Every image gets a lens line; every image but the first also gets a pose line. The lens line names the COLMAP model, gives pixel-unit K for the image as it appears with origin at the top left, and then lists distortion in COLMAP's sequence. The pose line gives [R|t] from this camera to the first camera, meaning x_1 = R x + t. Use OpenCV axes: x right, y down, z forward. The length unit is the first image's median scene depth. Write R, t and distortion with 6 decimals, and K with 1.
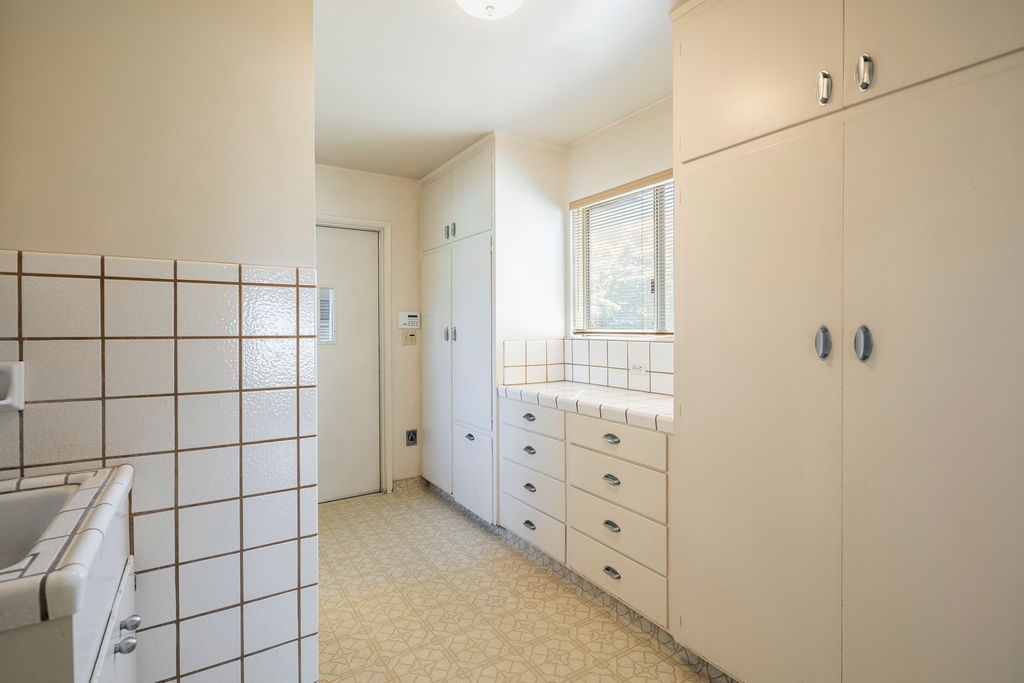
lens RADIAL K [[497.3, 0, 512.7], [0, 497.3, 333.5], [0, 0, 1]] dist [0.005302, -0.002317]
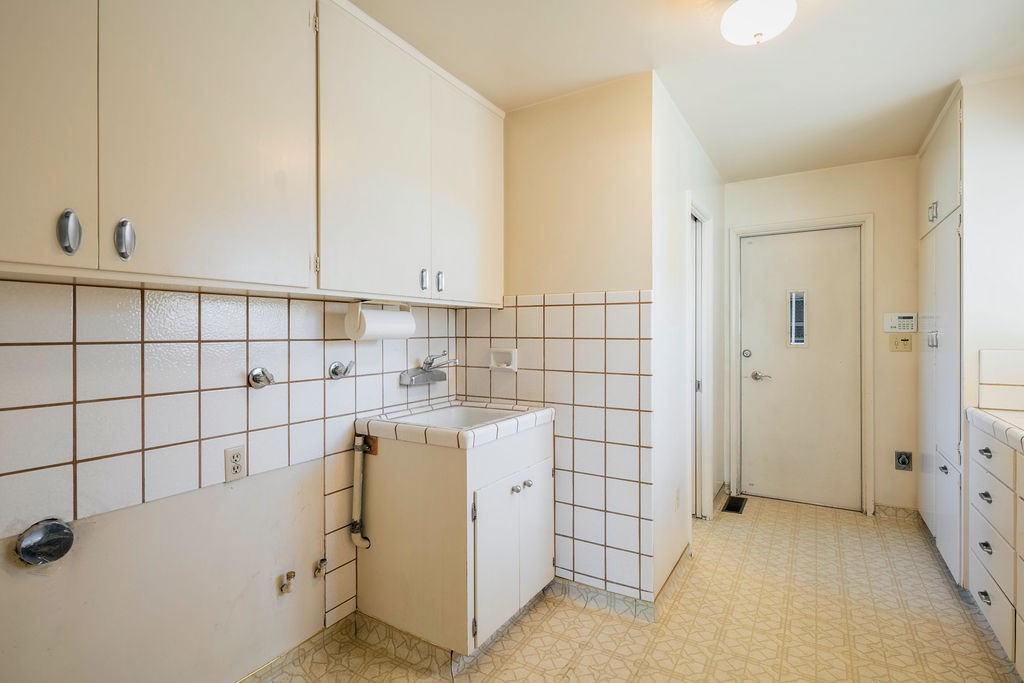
lens RADIAL K [[497.3, 0, 507.5], [0, 497.3, 338.1], [0, 0, 1]] dist [0.005302, -0.002317]
pose [[0.440432, 0.015440, -0.897653, 0.346537], [-0.009913, 0.999875, 0.012335, -0.005239], [0.897731, 0.003466, 0.440530, 0.023990]]
